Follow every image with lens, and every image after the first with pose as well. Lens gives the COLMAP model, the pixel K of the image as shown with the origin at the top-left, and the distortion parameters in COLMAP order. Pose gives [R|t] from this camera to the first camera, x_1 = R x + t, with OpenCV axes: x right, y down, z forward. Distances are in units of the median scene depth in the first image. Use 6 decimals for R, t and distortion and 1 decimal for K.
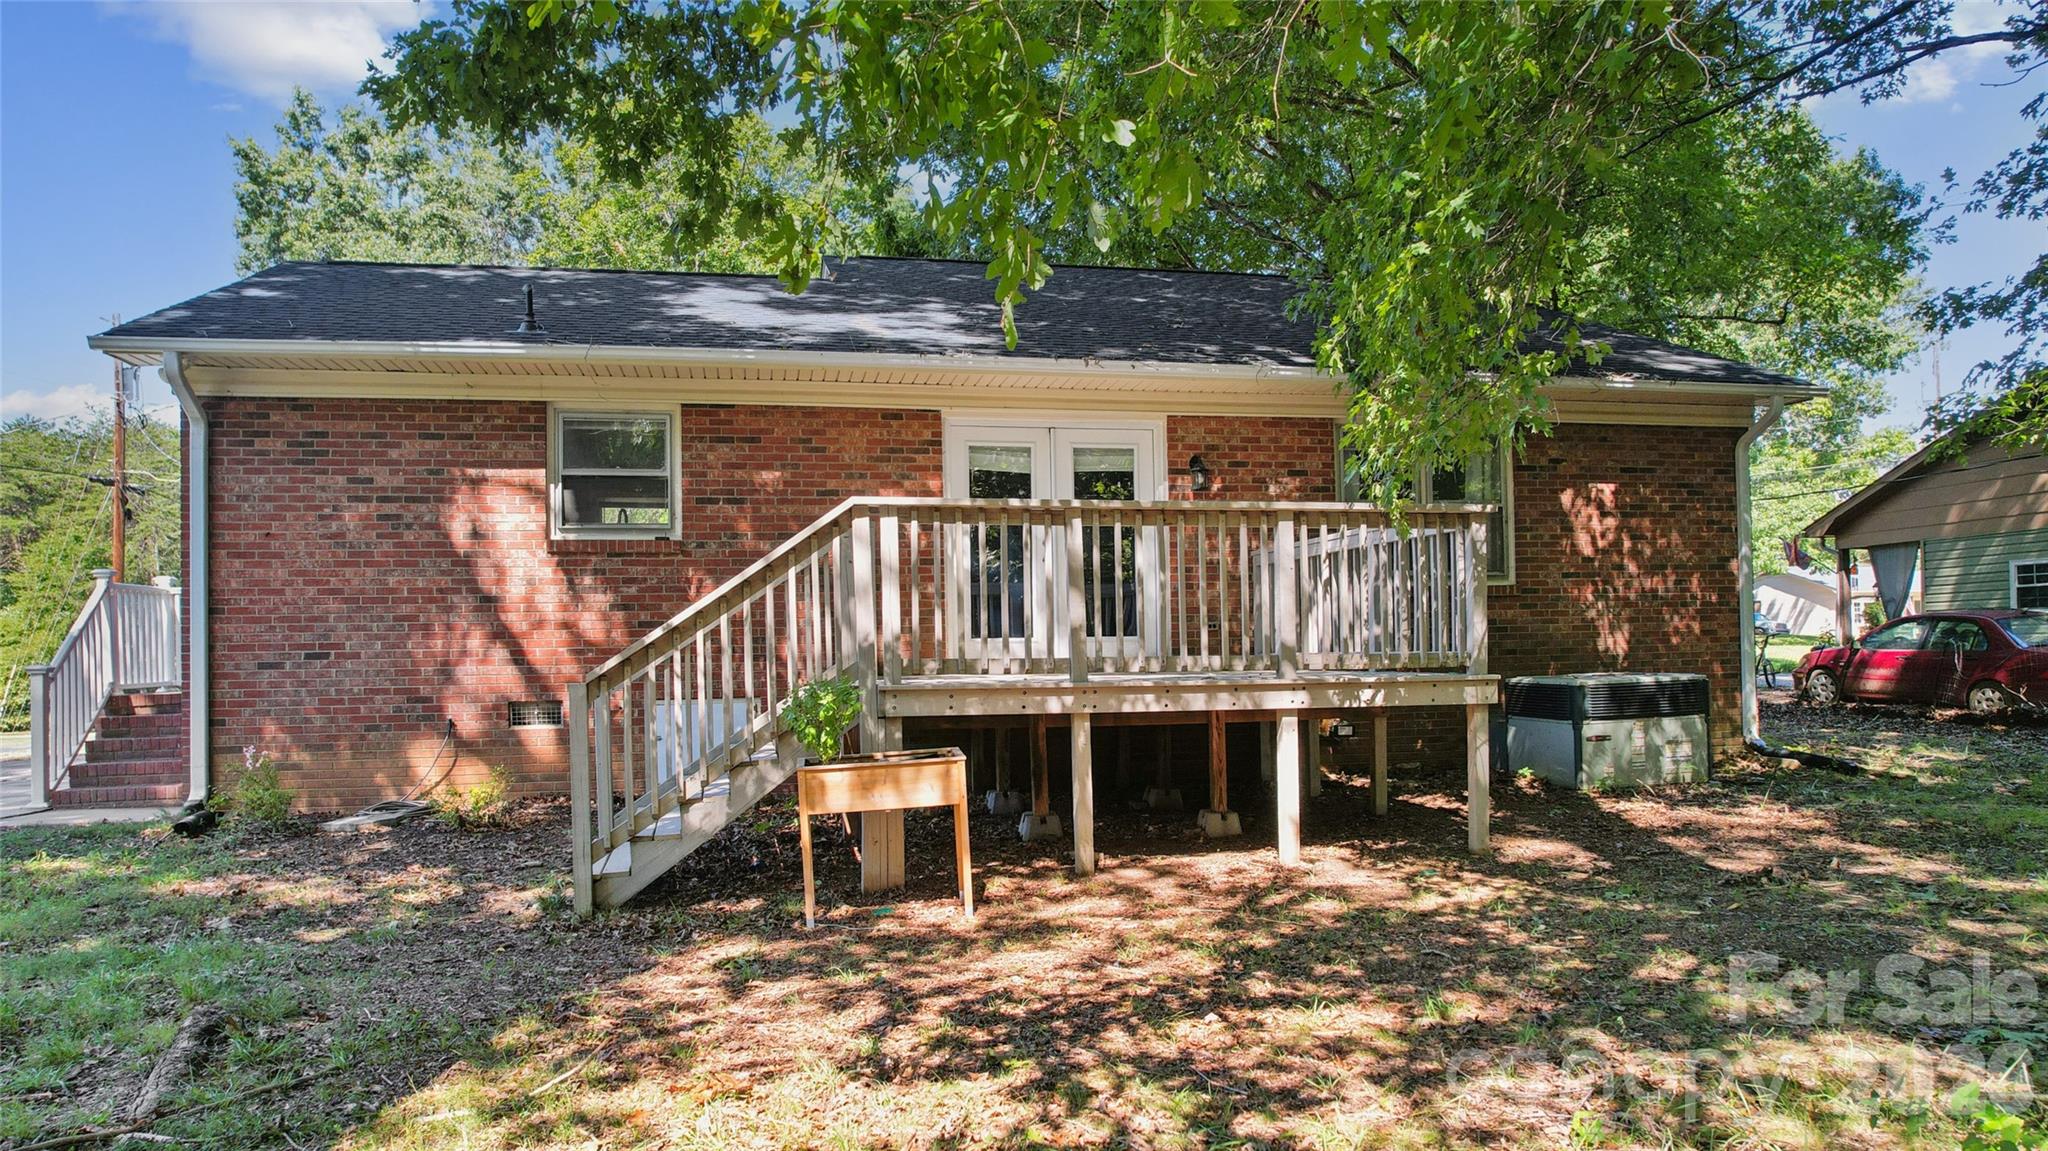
lens RADIAL K [[1354.4, 0, 1015.6], [0, 1354.4, 596.8], [0, 0, 1]] dist [-0.046945, 0.032886]
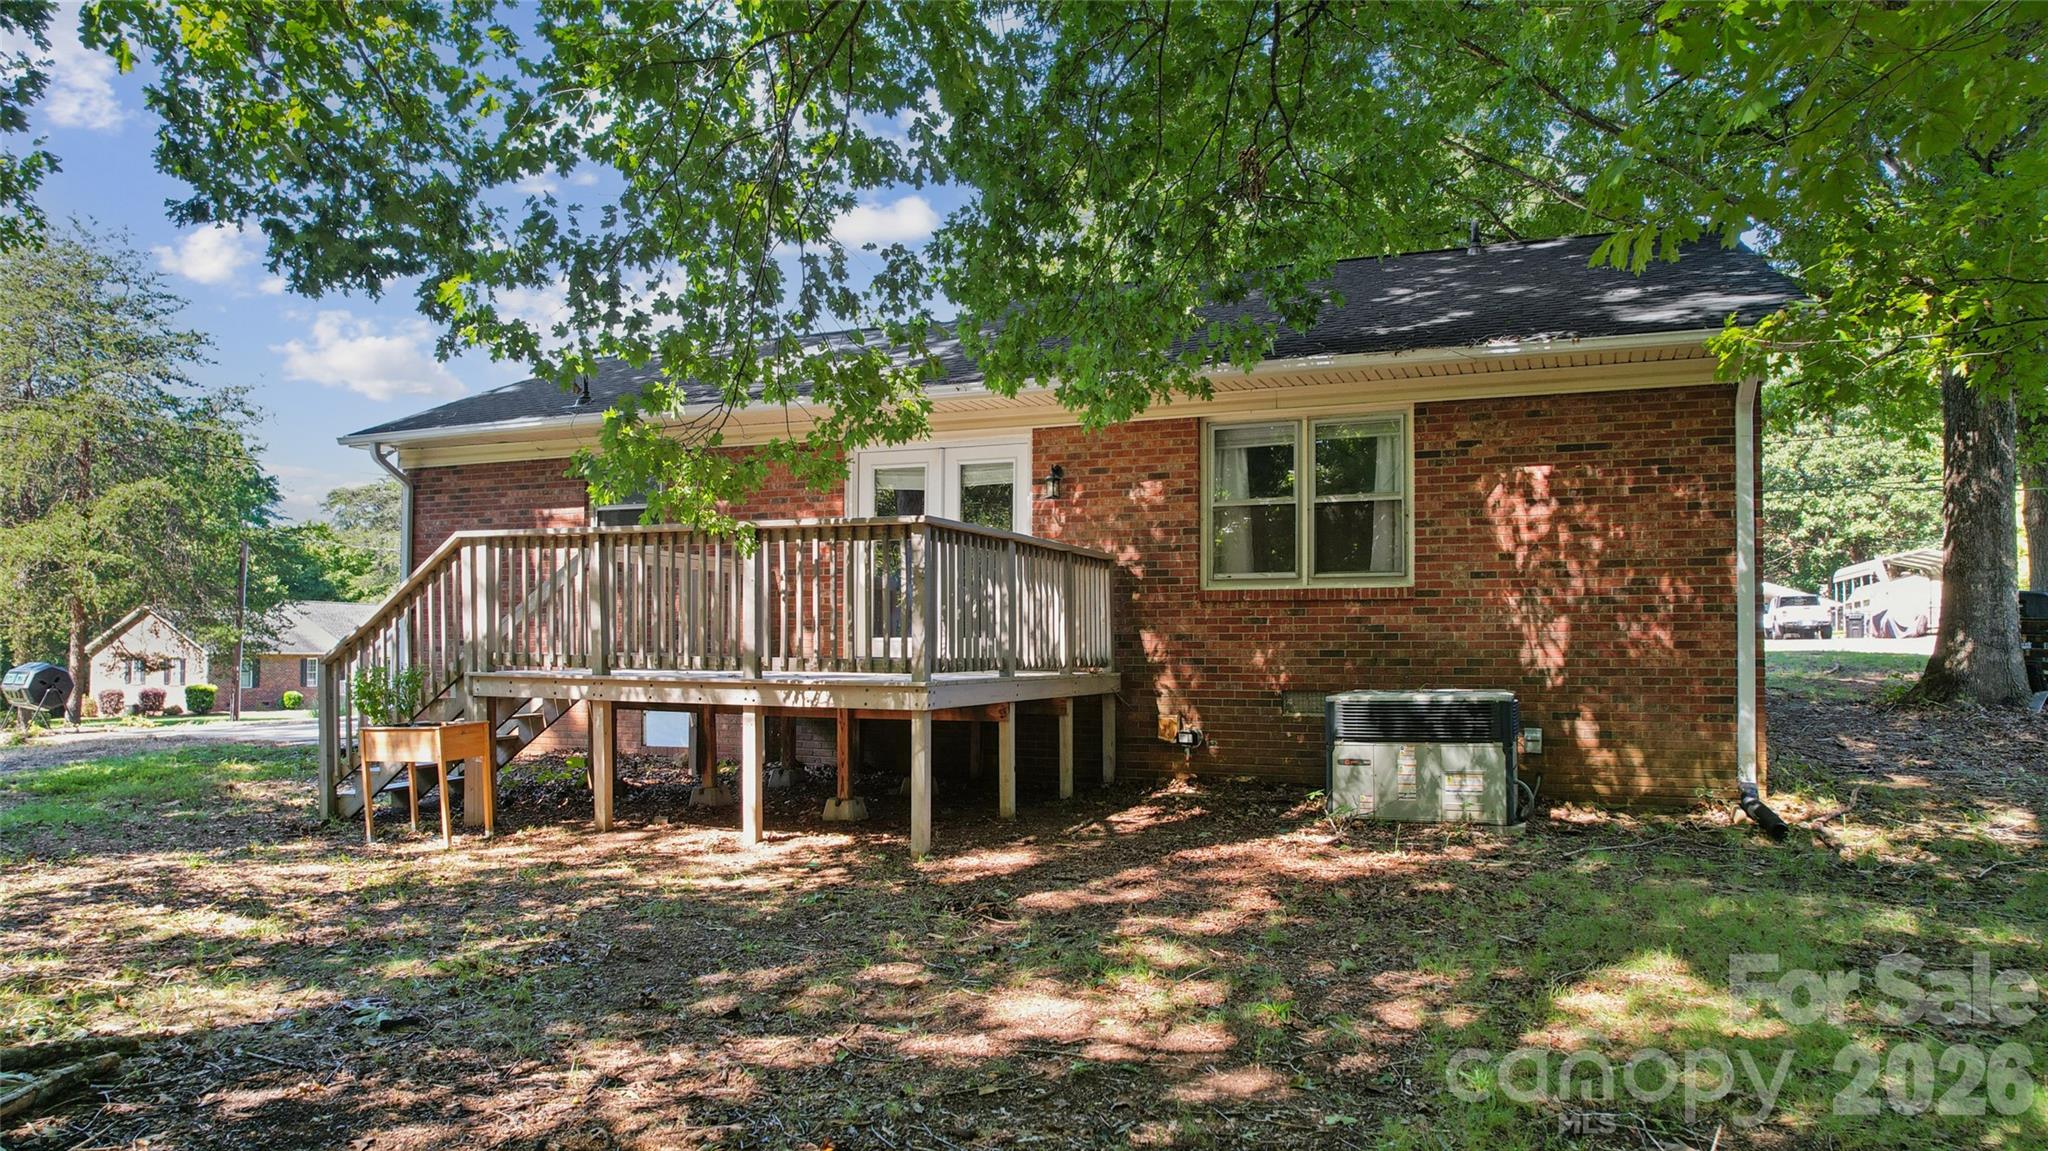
lens RADIAL K [[1354.4, 0, 1030.5], [0, 1354.4, 558.0], [0, 0, 1]] dist [-0.046945, 0.032886]
pose [[0.829391, -0.020783, -0.558282, 0.699952], [0.005127, 0.999549, -0.029593, -0.003399], [0.558646, 0.021682, 0.829123, 0.134840]]
